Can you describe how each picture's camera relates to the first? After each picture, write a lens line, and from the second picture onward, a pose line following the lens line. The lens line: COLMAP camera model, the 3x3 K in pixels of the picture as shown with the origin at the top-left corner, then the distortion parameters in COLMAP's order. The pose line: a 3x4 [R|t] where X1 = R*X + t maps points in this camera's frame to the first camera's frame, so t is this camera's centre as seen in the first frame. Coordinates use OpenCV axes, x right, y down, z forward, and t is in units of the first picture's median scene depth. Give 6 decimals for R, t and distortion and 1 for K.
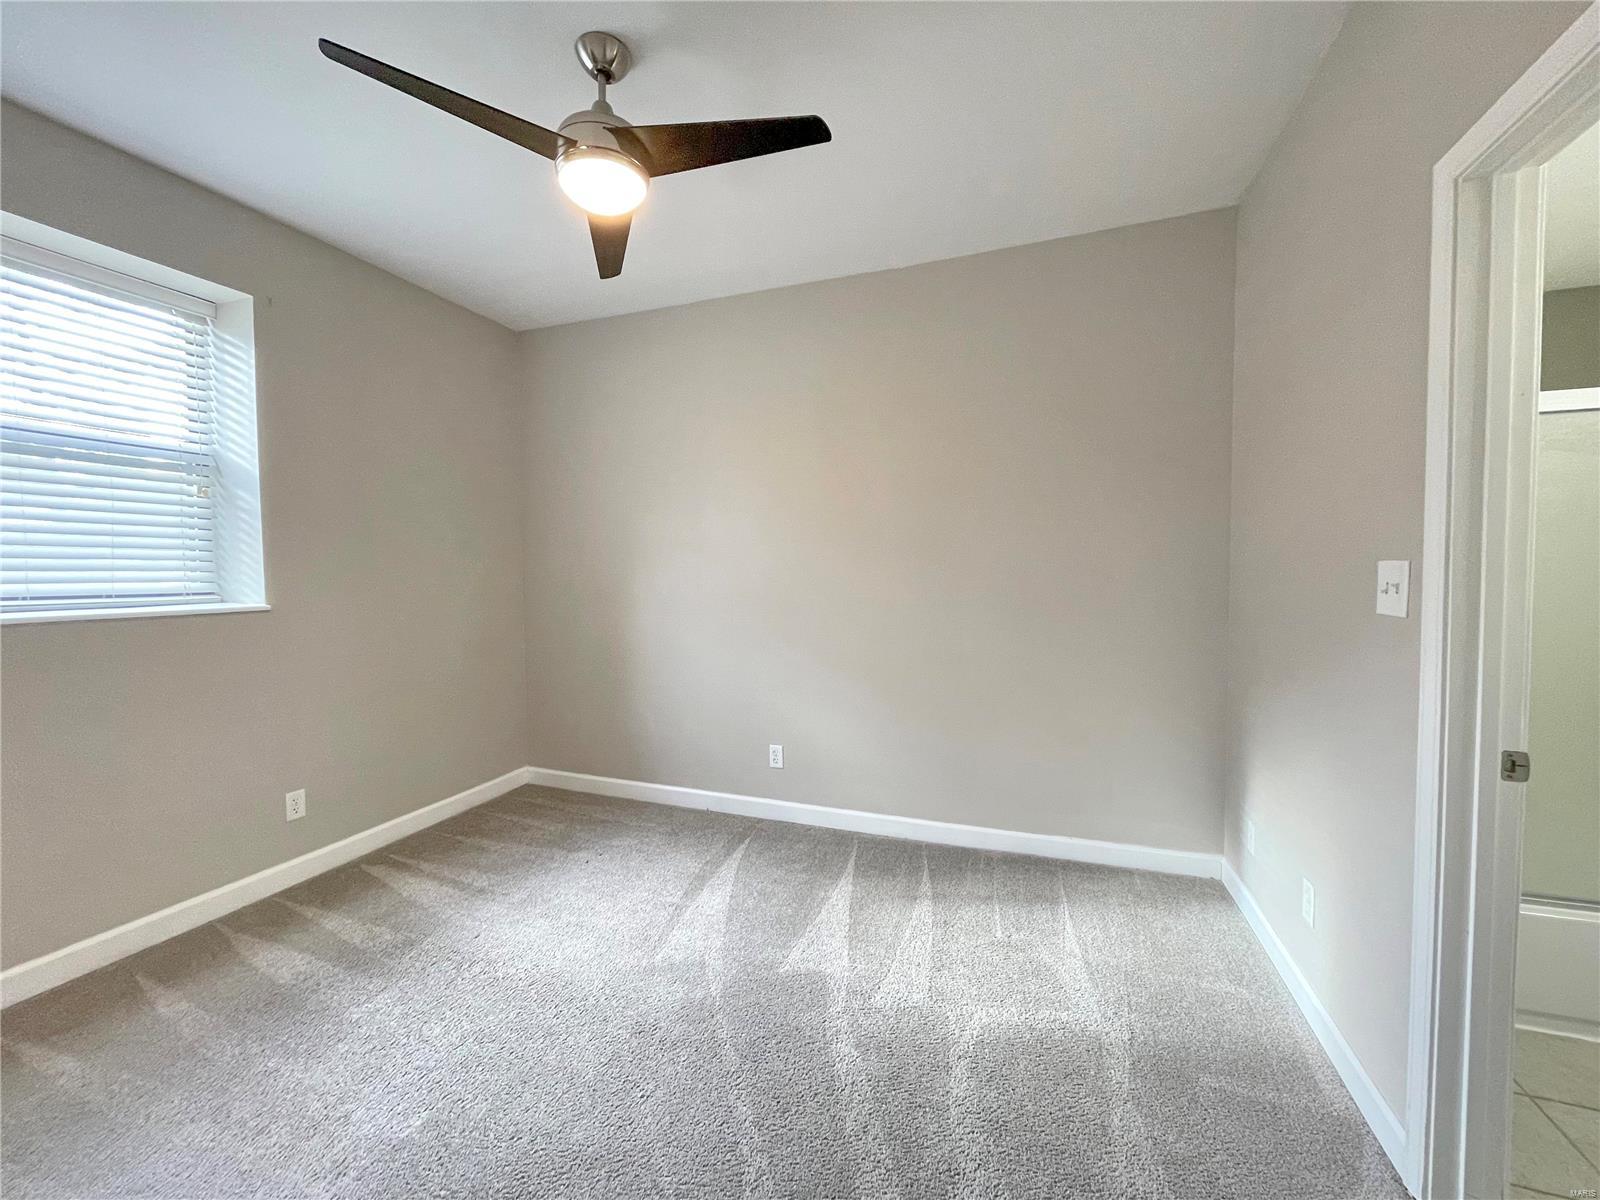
lens RADIAL K [[642.0, 0, 803.5], [0, 642.0, 597.1], [0, 0, 1]] dist [0.000369, 0.000337]
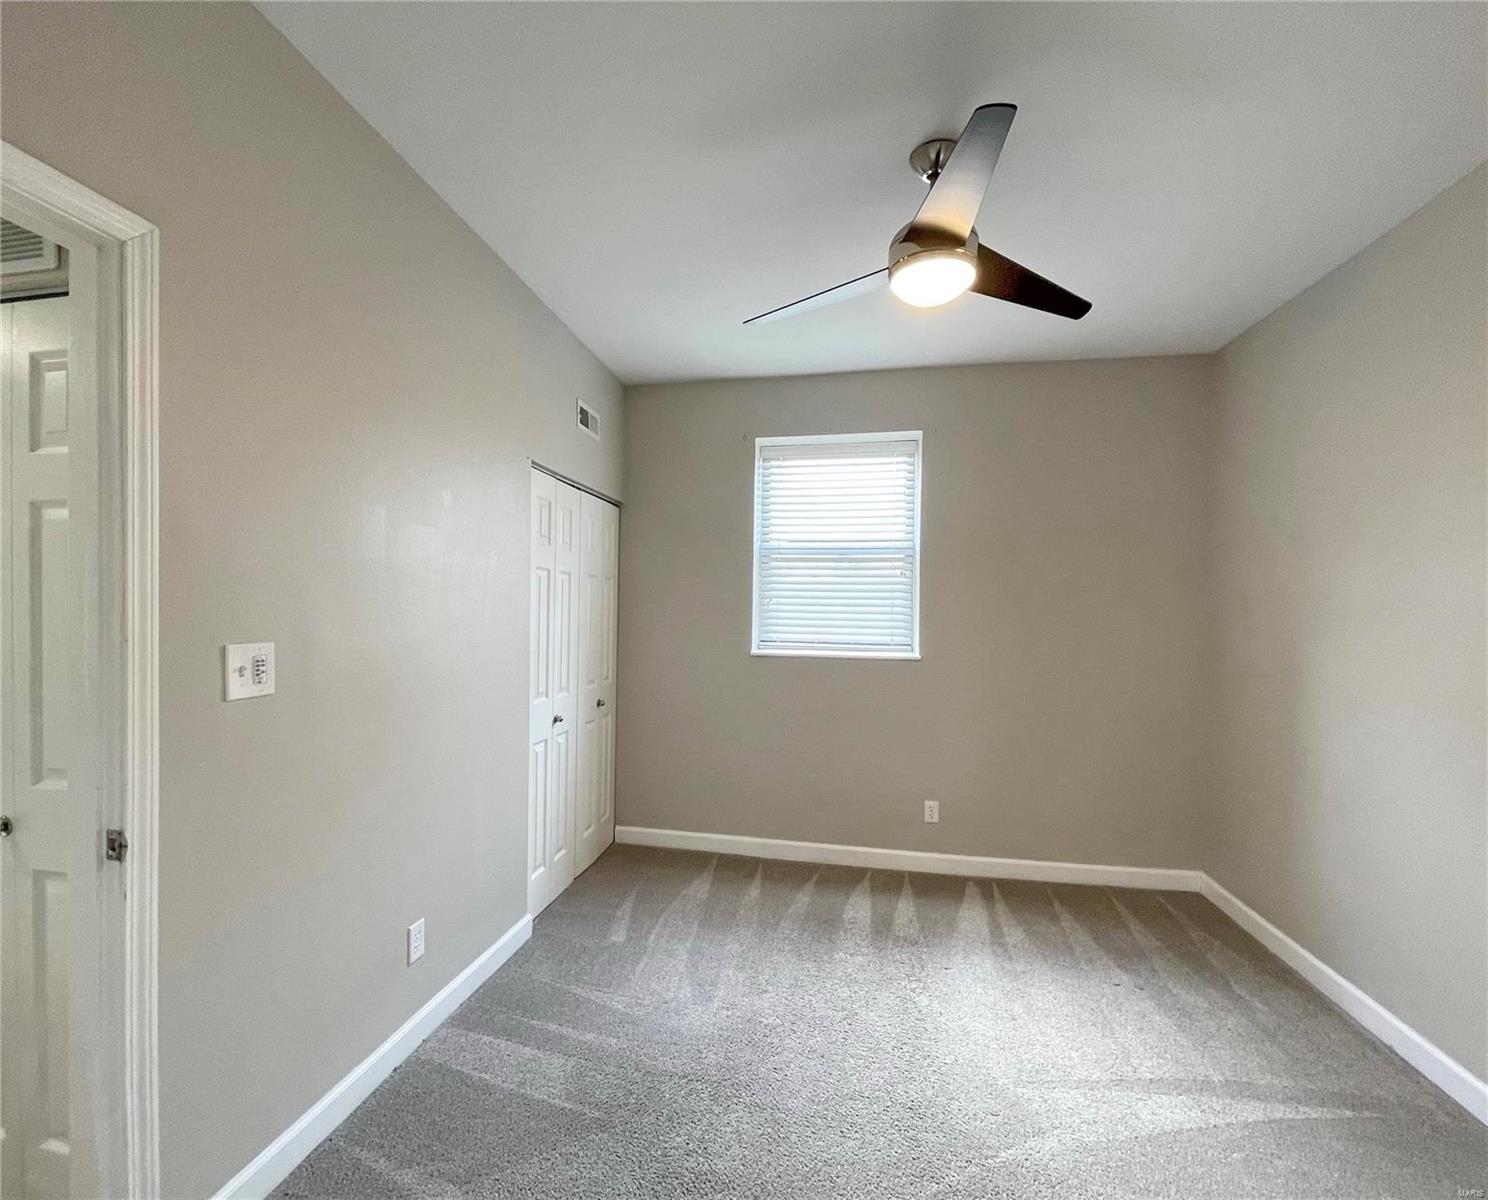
lens RADIAL K [[713.6, 0, 738.1], [0, 713.6, 620.9], [0, 0, 1]] dist [0.002164, 0.001357]
pose [[0.148320, 0.020360, -0.988730, 0.562134], [-0.053310, 0.998499, 0.012564, -0.057576], [0.987502, 0.050846, 0.149182, 0.376483]]
